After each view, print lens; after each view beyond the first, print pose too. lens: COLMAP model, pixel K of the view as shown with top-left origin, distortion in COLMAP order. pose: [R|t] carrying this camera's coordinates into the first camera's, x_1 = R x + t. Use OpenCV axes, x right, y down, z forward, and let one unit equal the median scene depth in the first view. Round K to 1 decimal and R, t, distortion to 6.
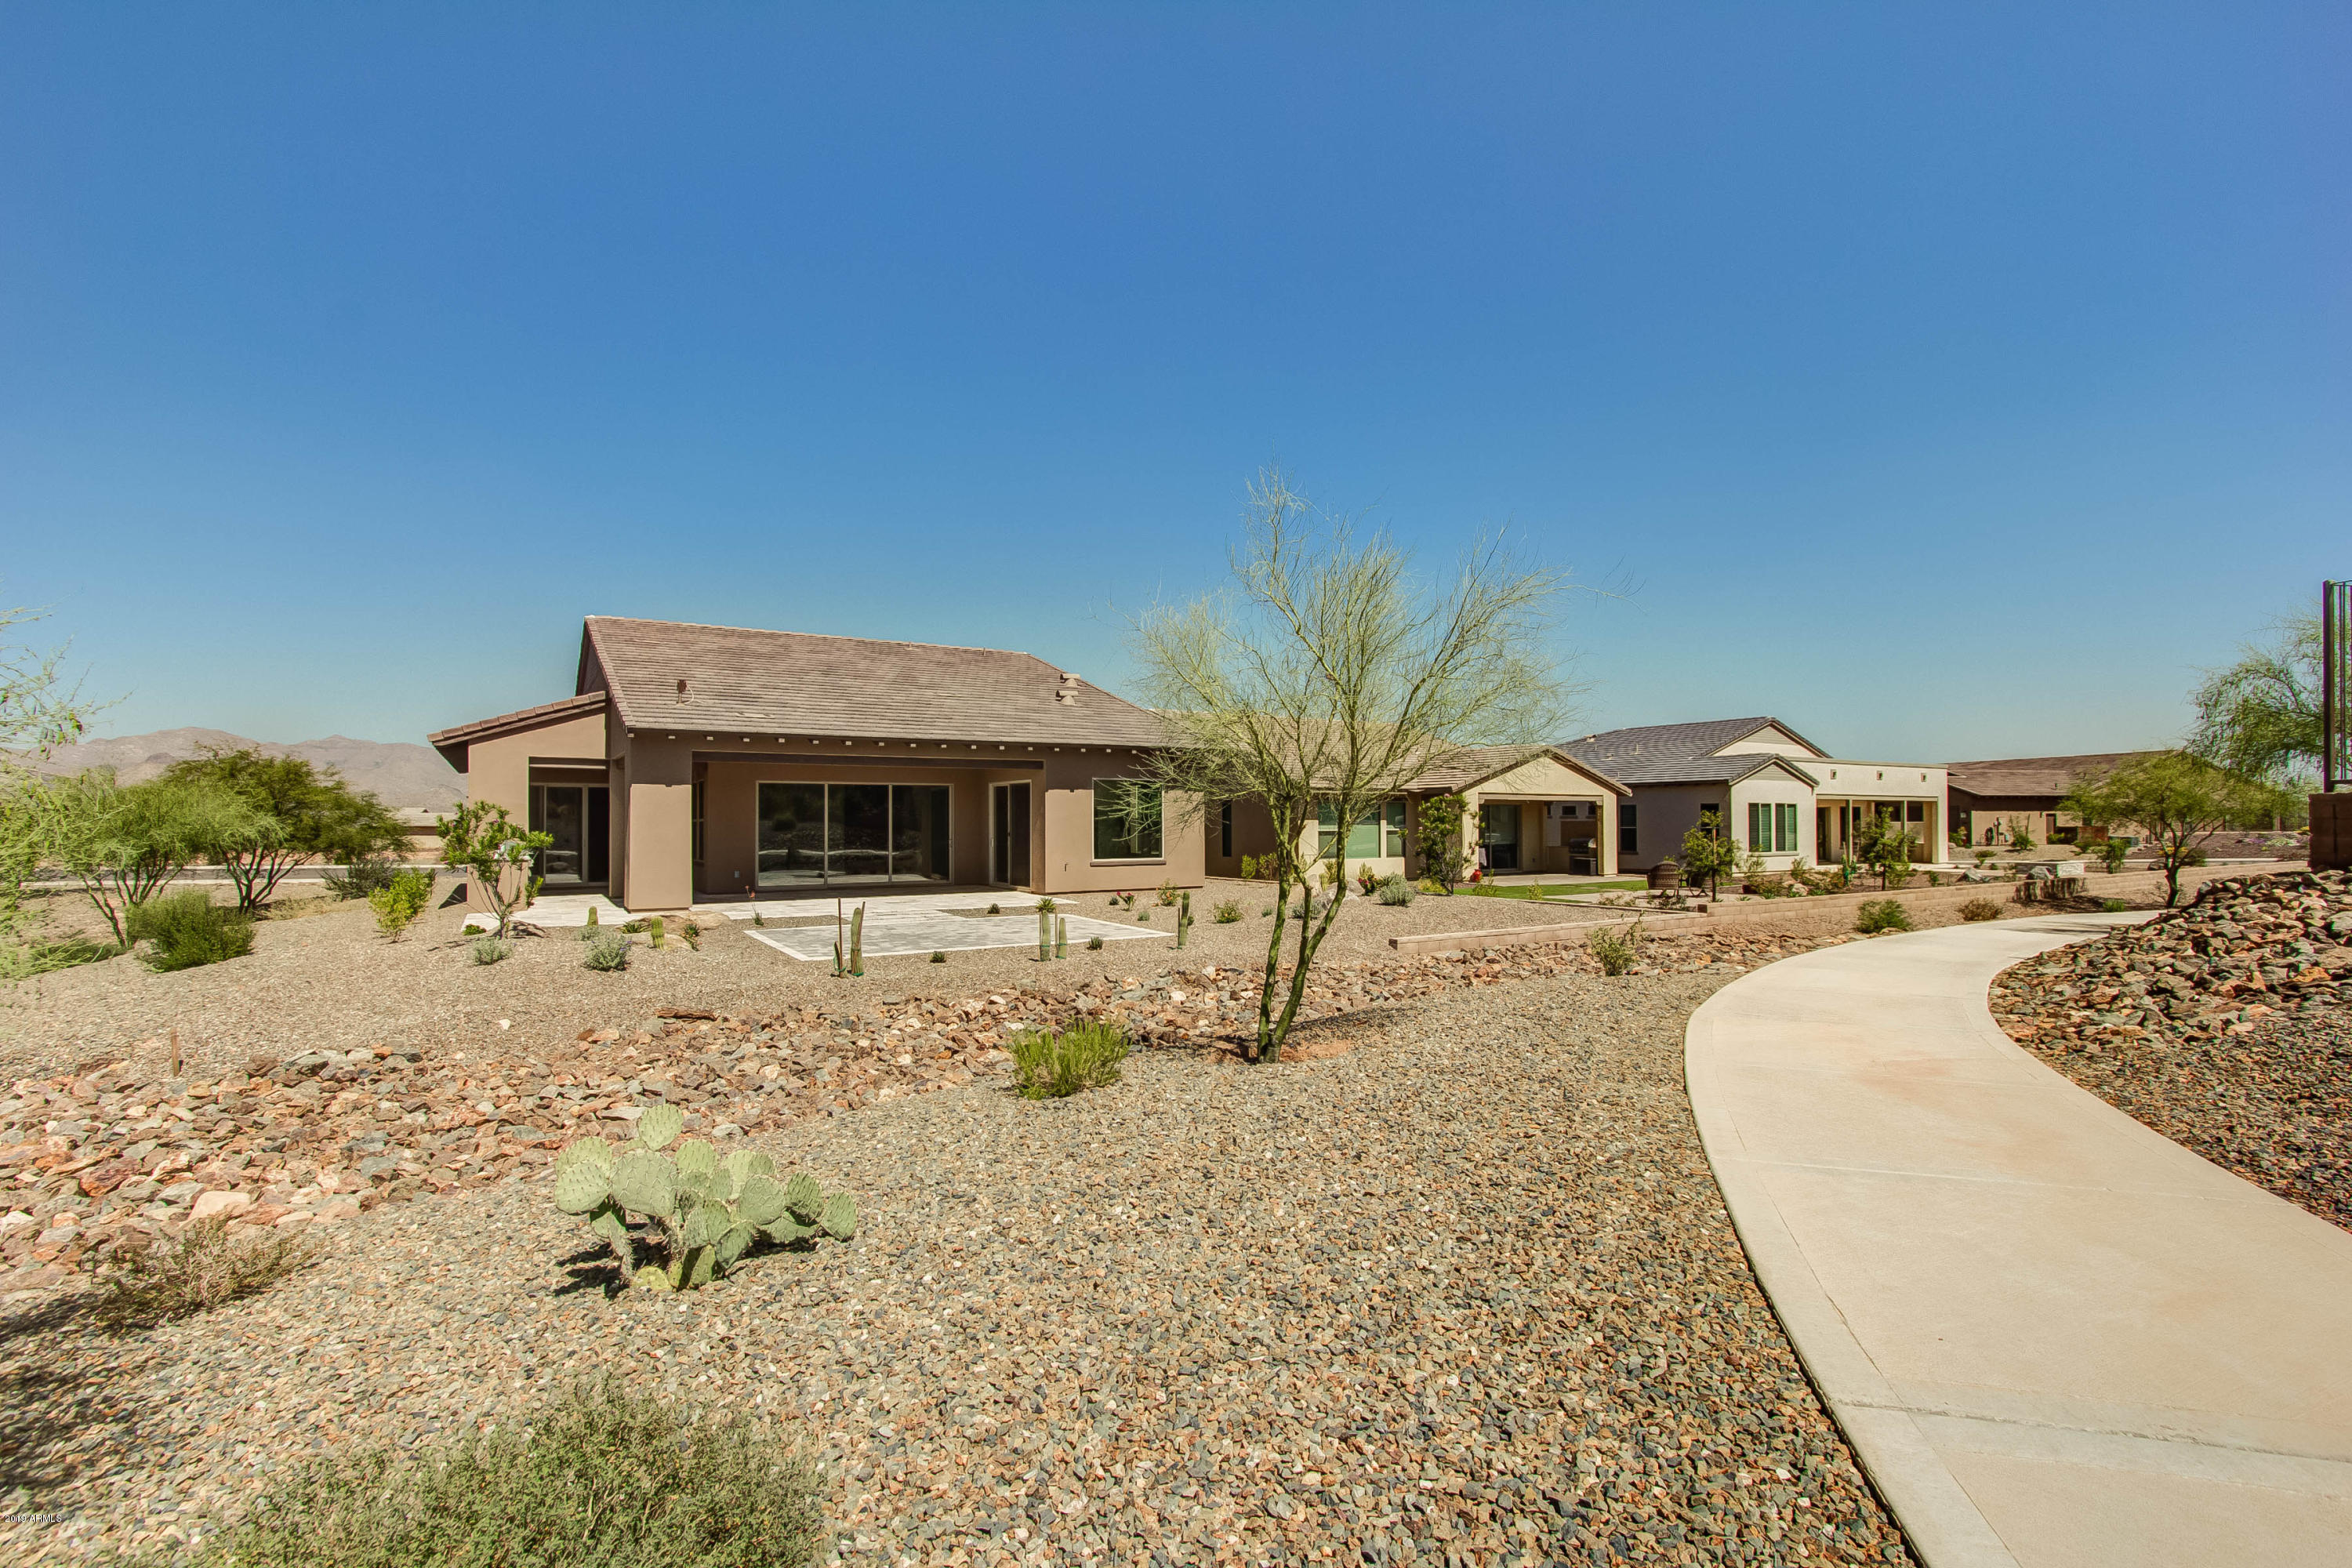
lens RADIAL K [[1087.2, 0, 1165.3], [0, 1087.2, 805.7], [0, 0, 1]] dist [-0.001802, 0.000172]
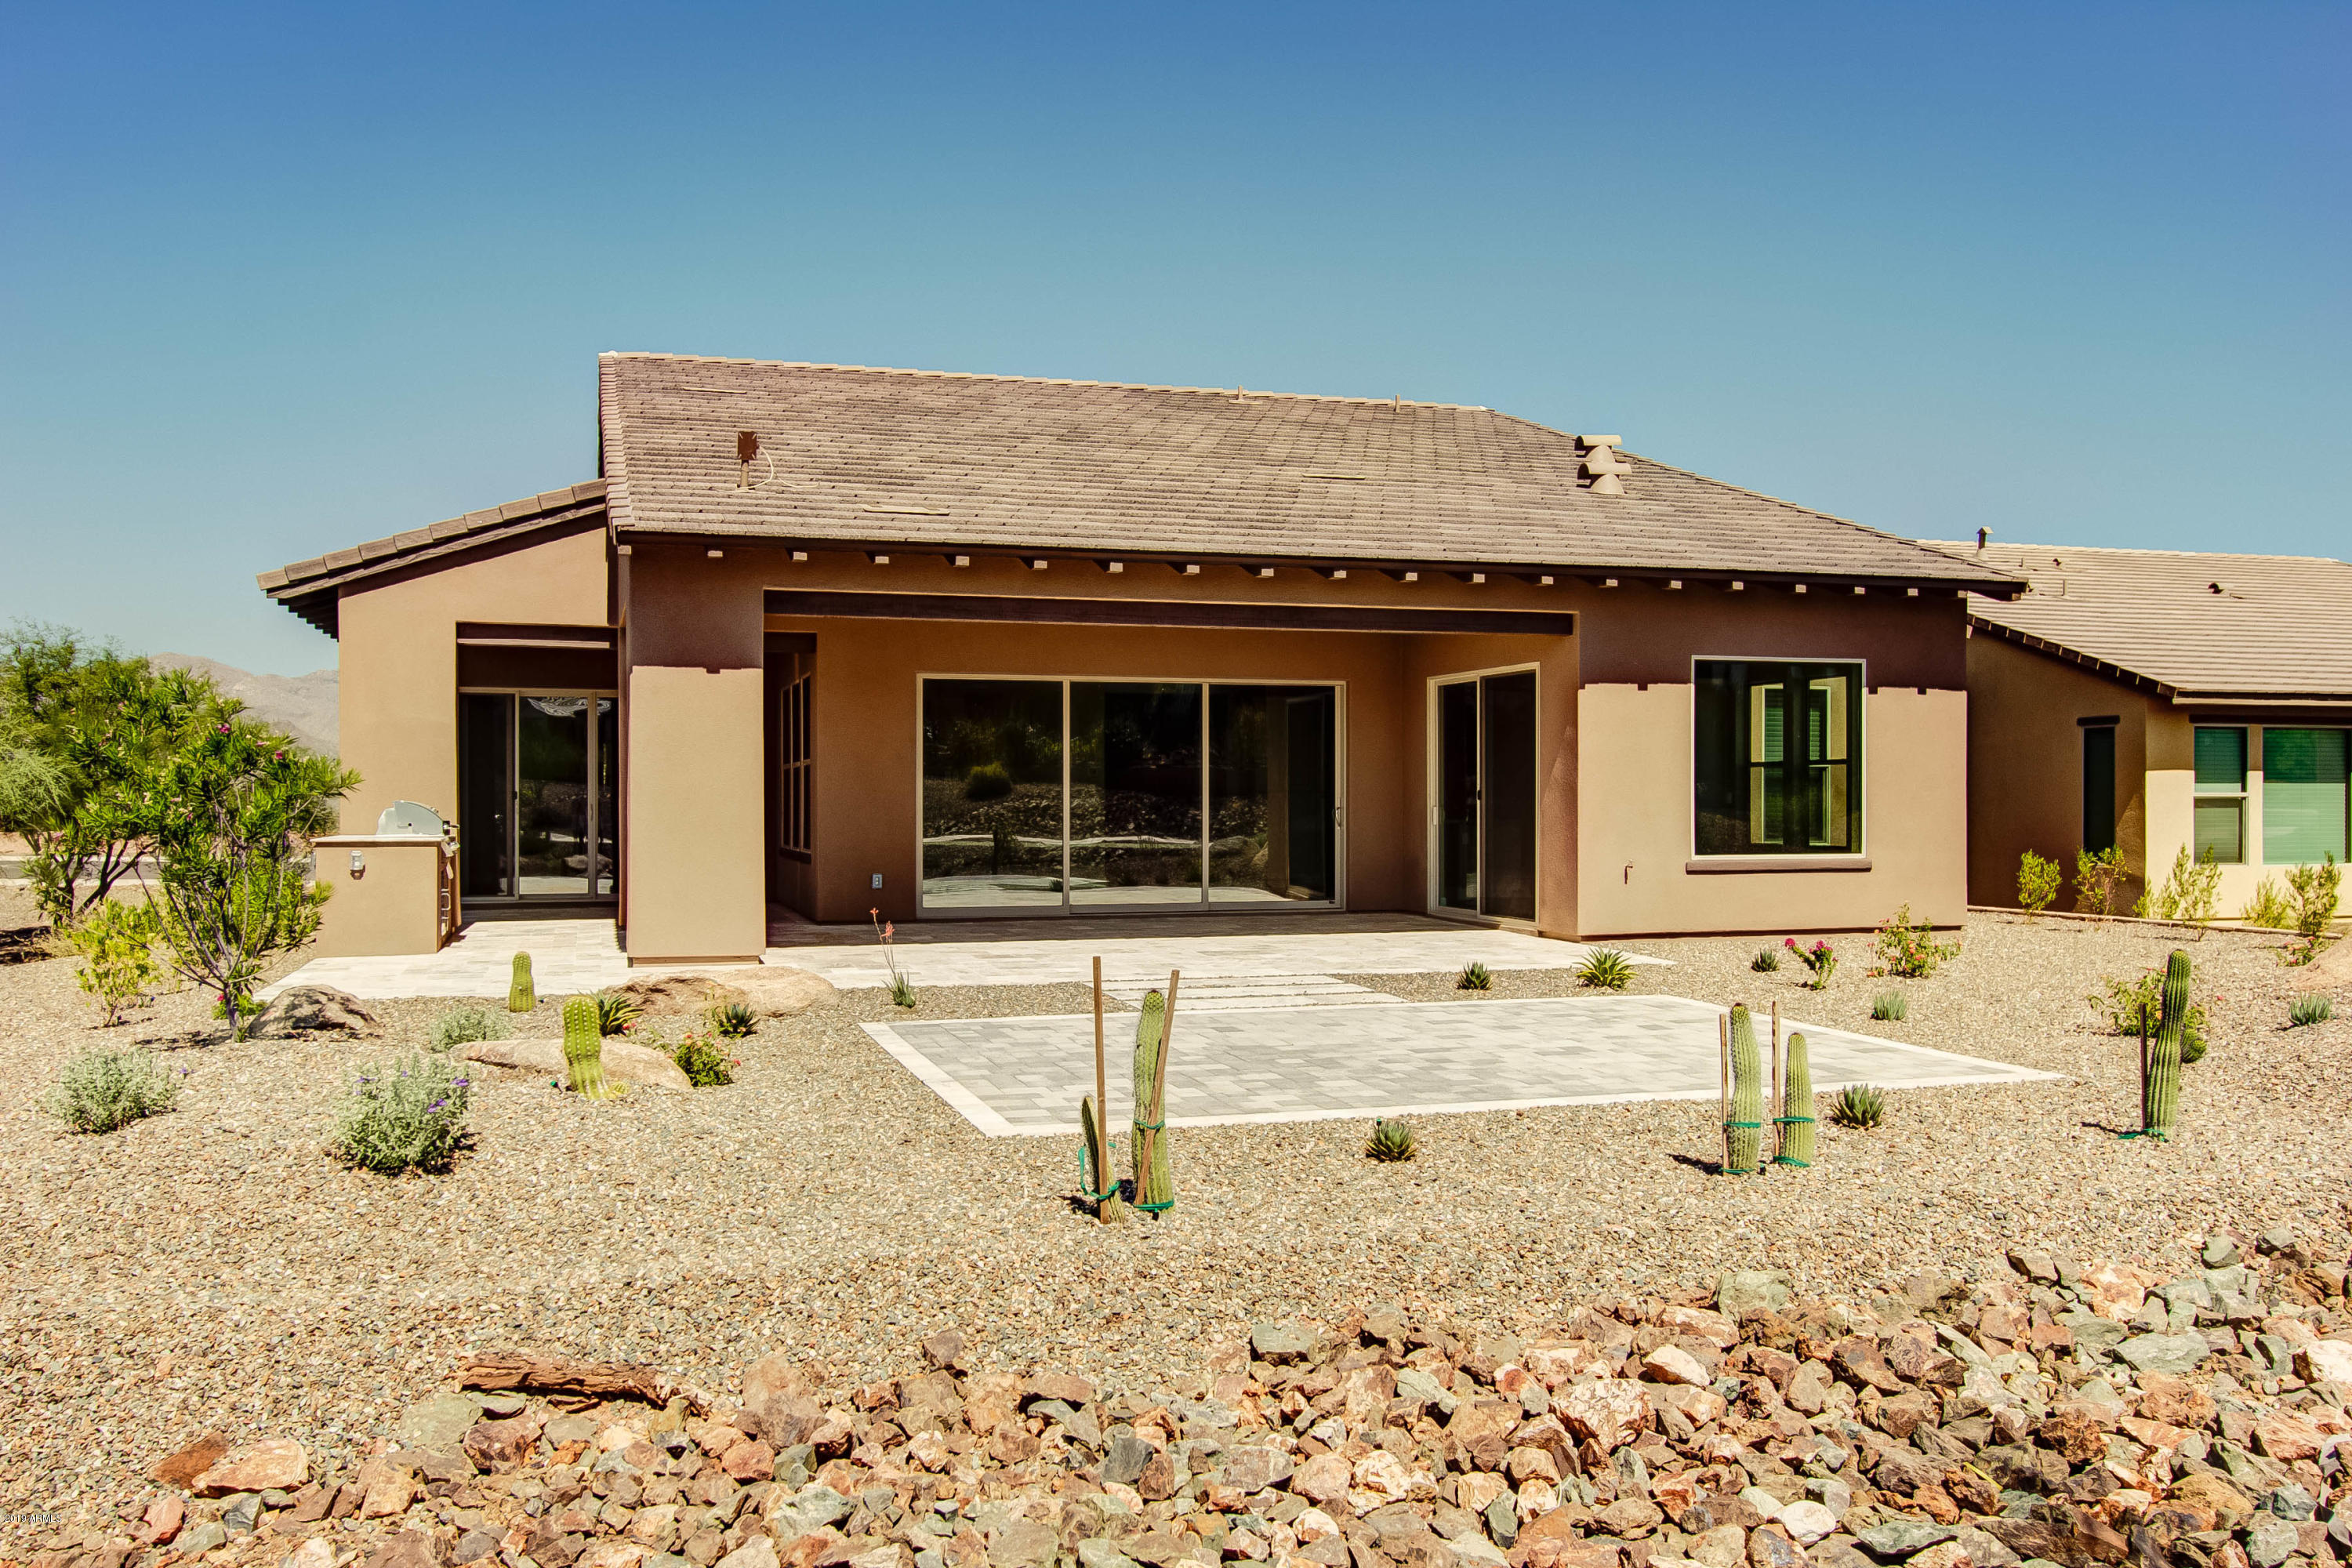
lens RADIAL K [[1964.9, 0, 1180.7], [0, 1964.9, 783.2], [0, 0, 1]] dist [-0.034536, 0.001159]
pose [[0.969661, 0.001504, -0.244448, -0.077037], [0.000398, 0.999970, 0.007732, 0.017230], [0.244452, -0.007595, 0.969632, 0.255260]]
